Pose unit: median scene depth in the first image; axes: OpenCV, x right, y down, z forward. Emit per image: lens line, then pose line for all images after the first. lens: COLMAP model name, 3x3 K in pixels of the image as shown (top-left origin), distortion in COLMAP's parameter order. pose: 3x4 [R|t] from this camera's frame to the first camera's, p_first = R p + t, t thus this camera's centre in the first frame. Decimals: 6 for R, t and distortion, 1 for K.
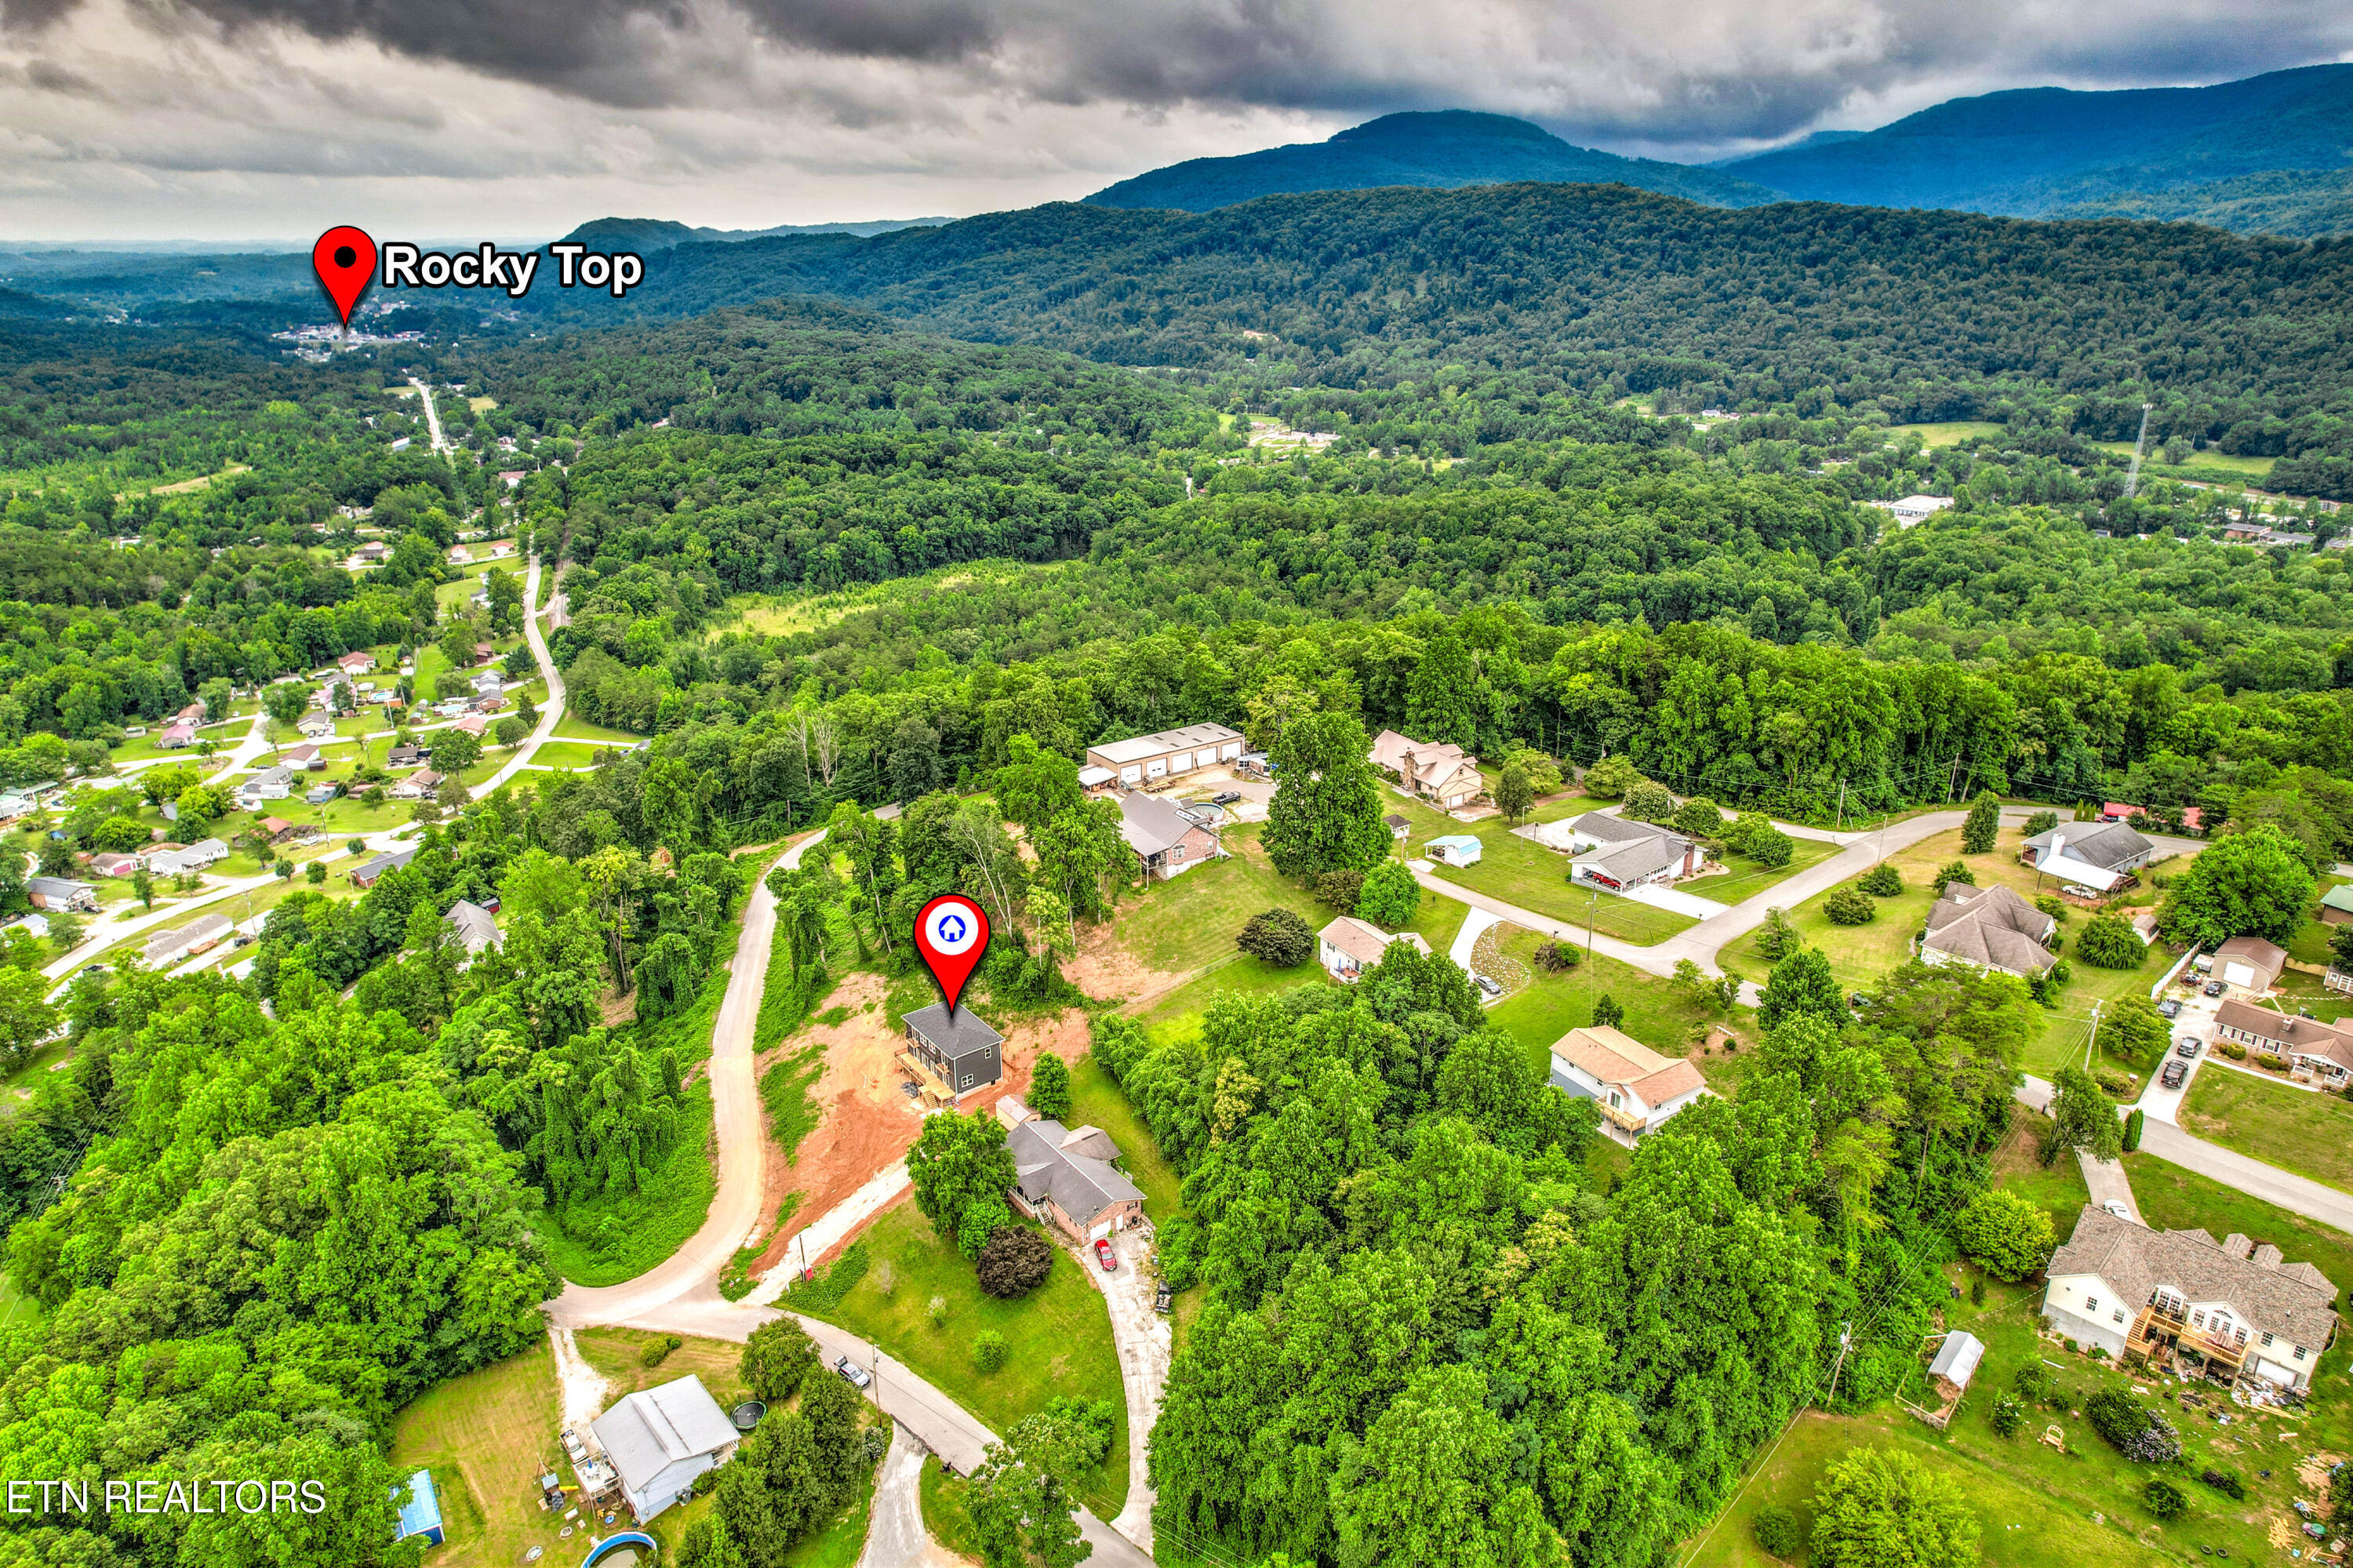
lens RADIAL K [[1514.6, 0, 1180.2], [0, 1514.6, 747.4], [0, 0, 1]] dist [-0.084437, 0.079912]
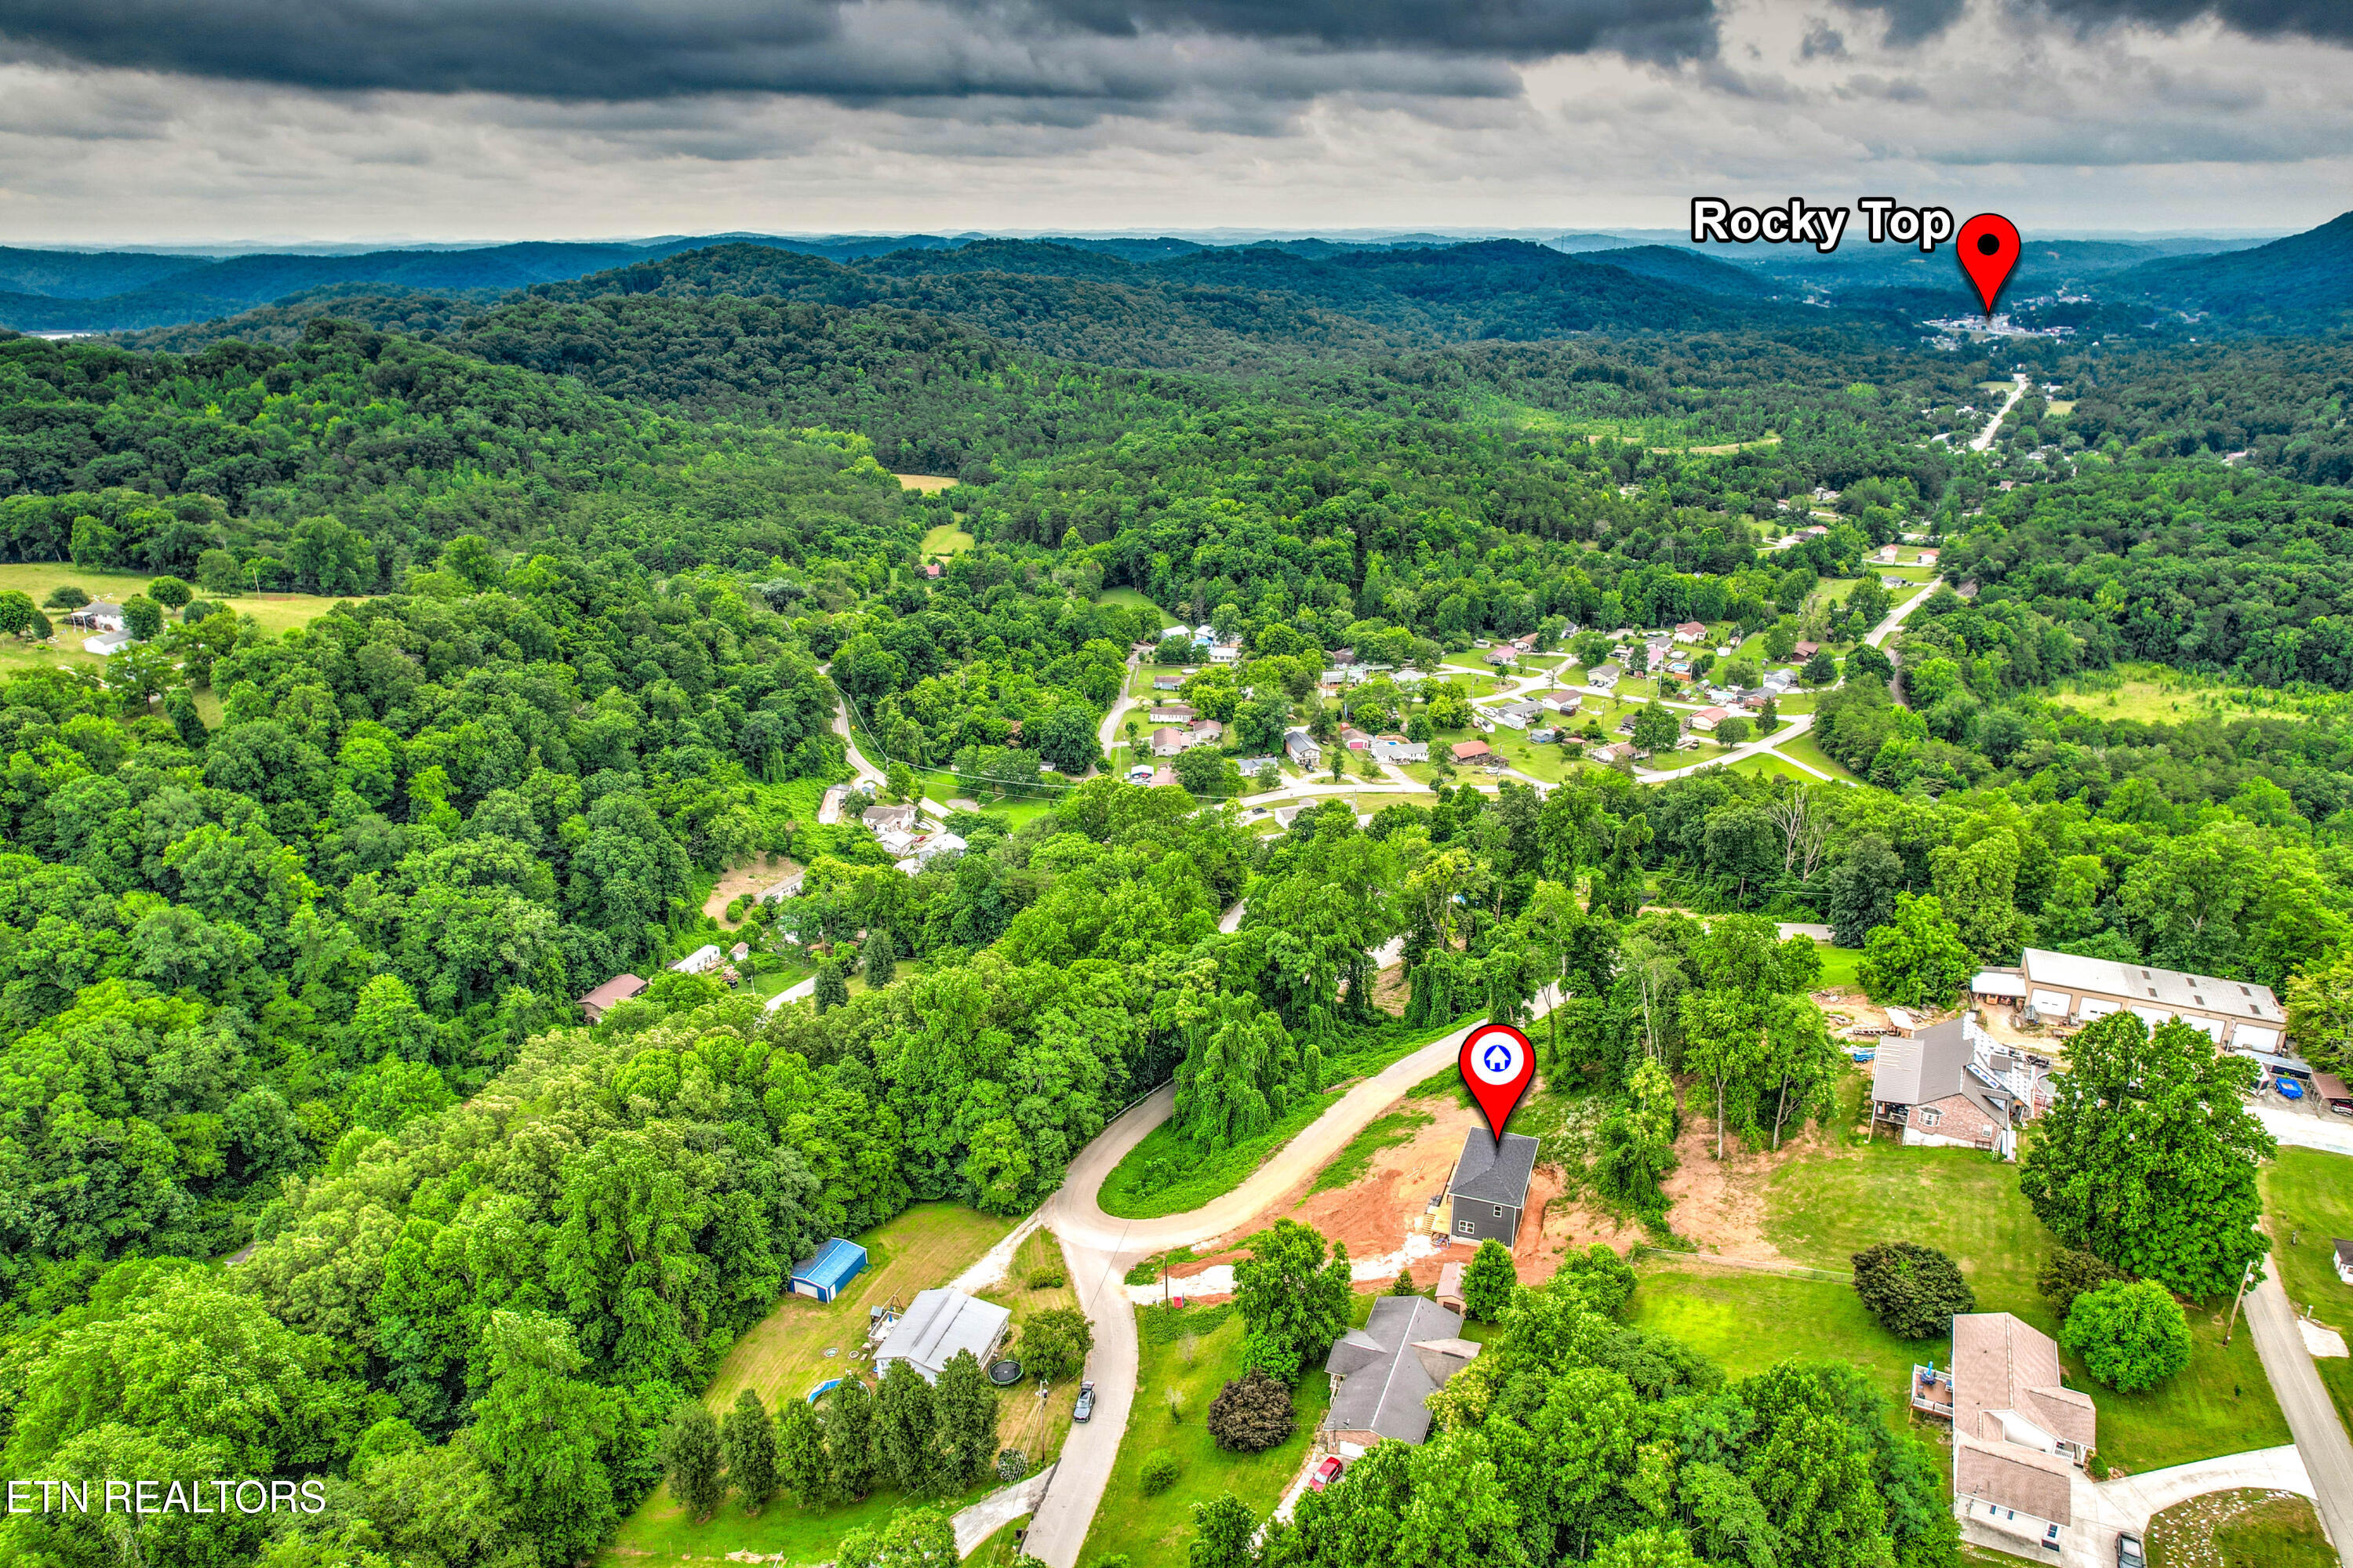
lens RADIAL K [[1513.6, 0, 1168.7], [0, 1513.6, 743.9], [0, 0, 1]] dist [-0.059005, 0.037169]
pose [[0.521559, 0.279408, -0.806169, 0.085326], [-0.276220, 0.949269, 0.150301, -0.026826], [0.807266, 0.144289, 0.572278, 0.075848]]
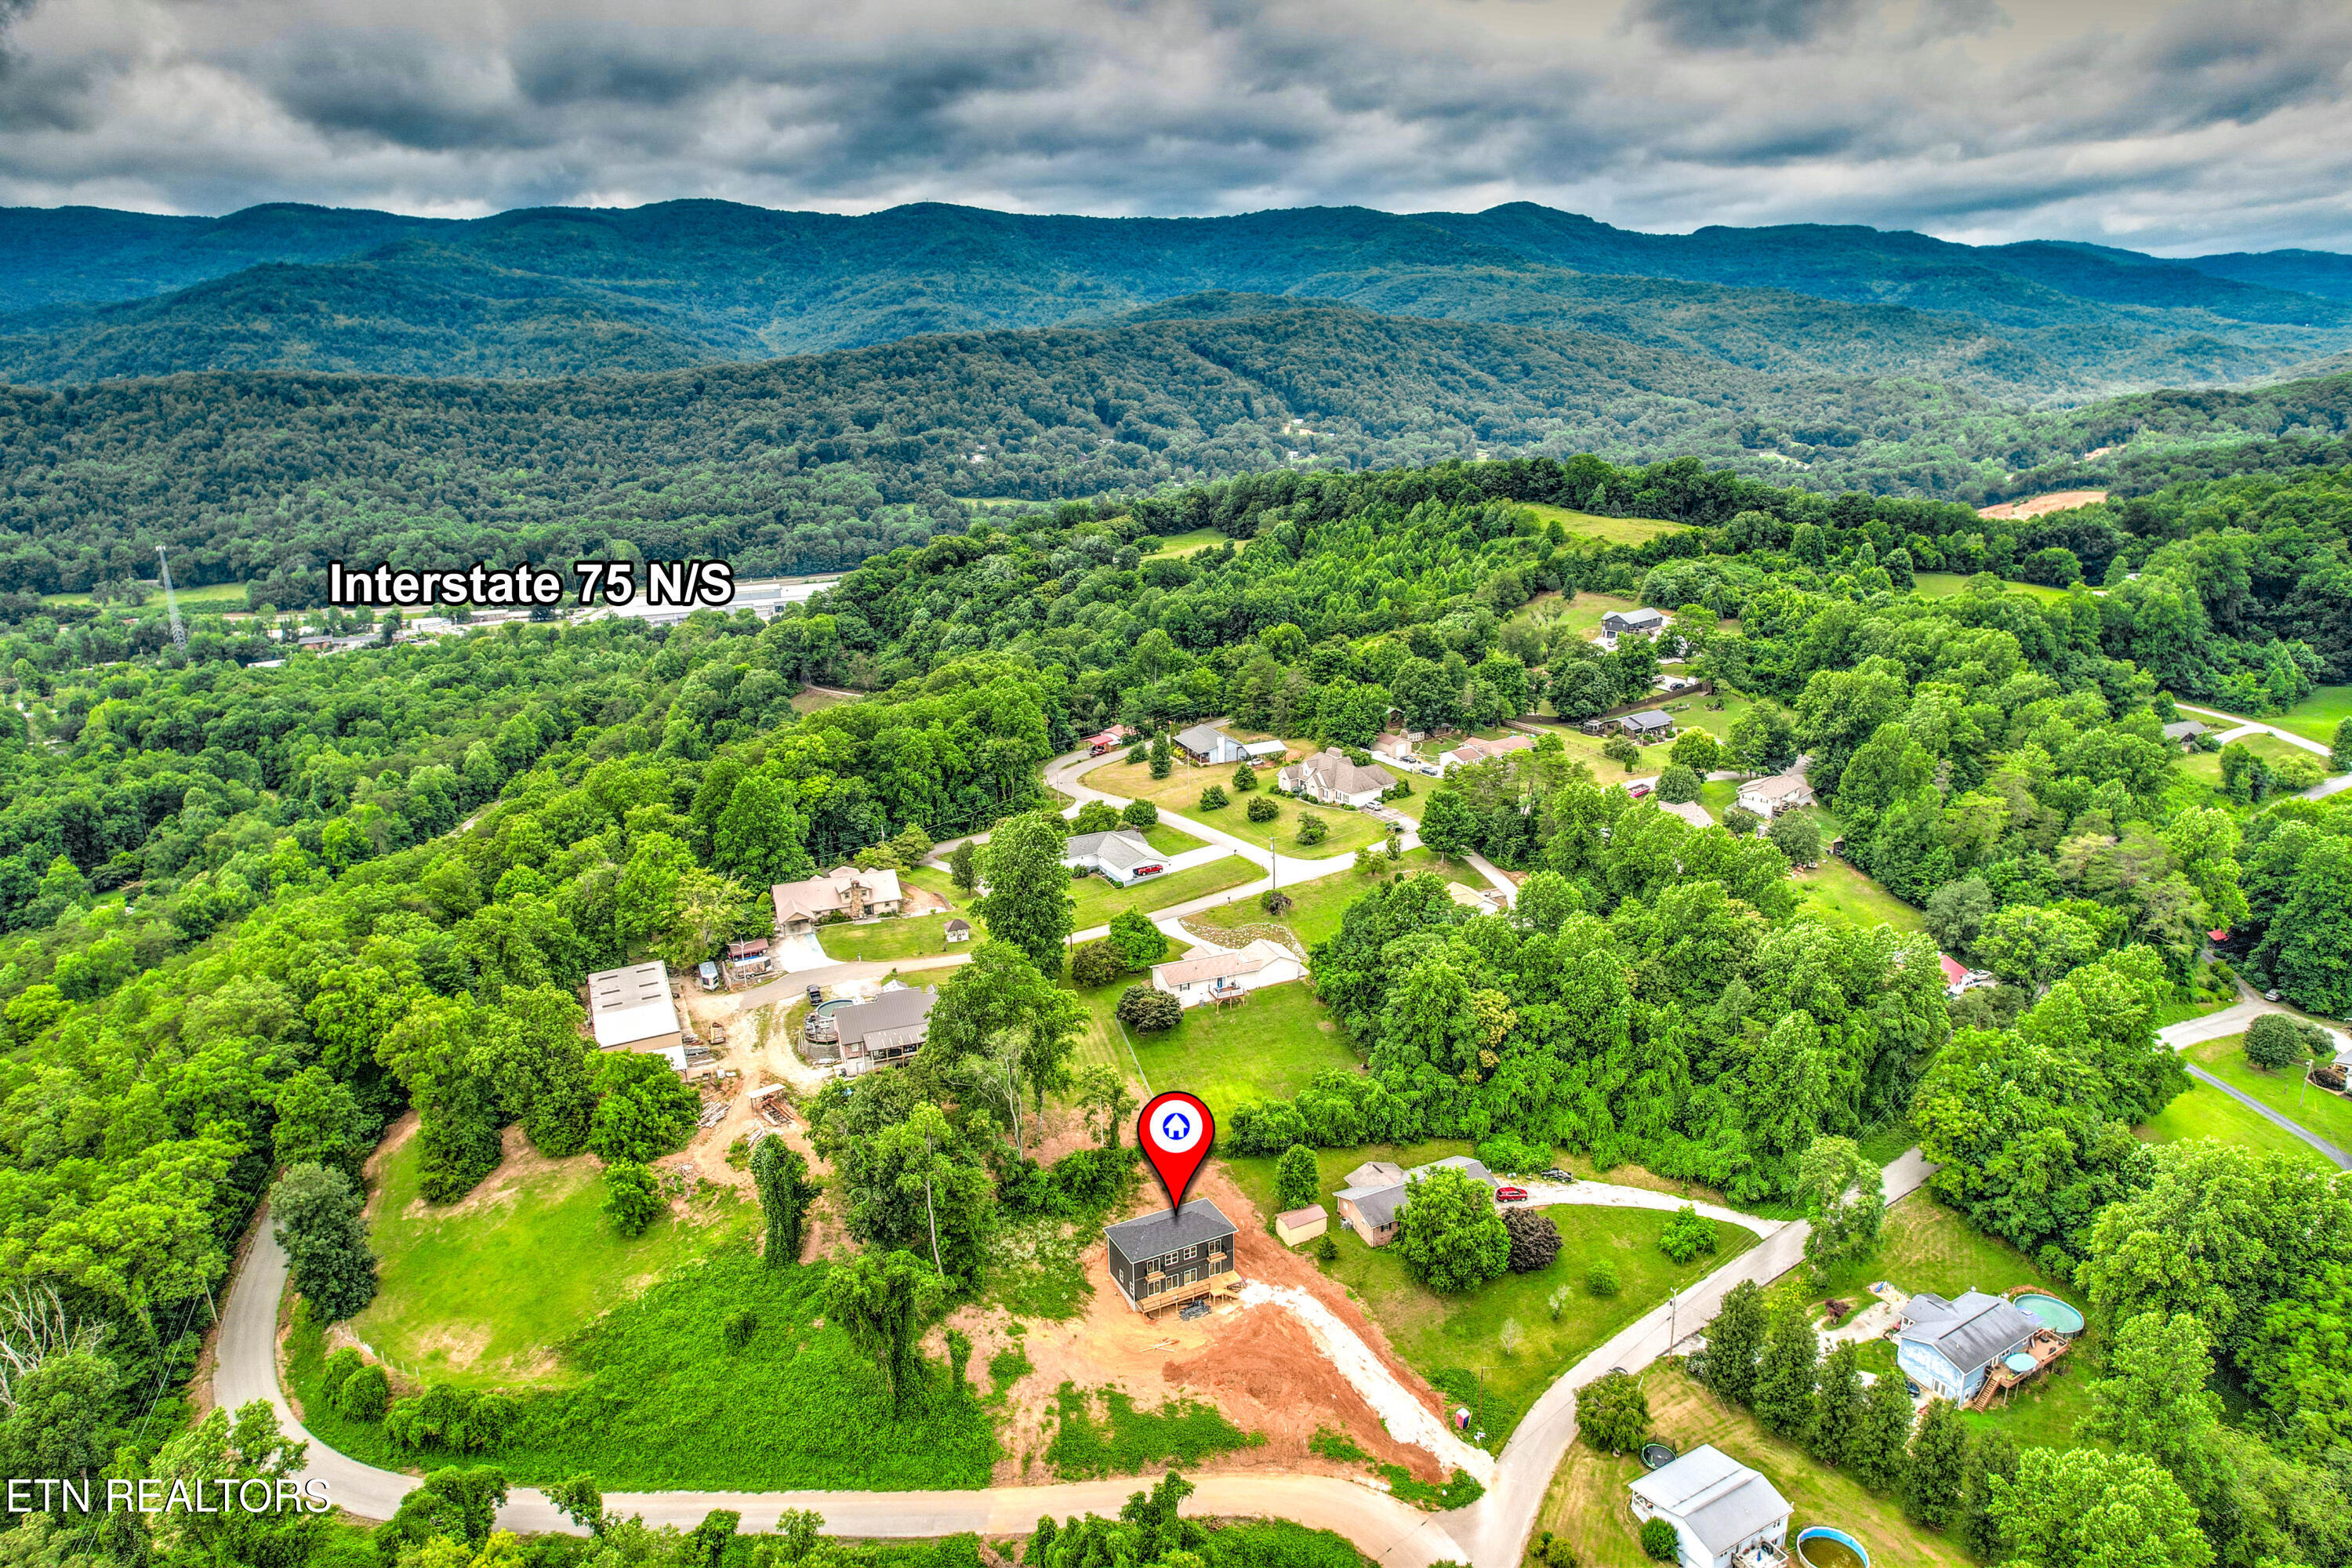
lens RADIAL K [[1513.9, 0, 1179.7], [0, 1513.9, 747.4], [0, 0, 1]] dist [-0.084437, 0.079912]
pose [[0.177681, -0.251105, 0.951512, -0.211314], [0.340129, 0.922979, 0.180061, -0.053488], [-0.923440, 0.291644, 0.249404, 0.159142]]
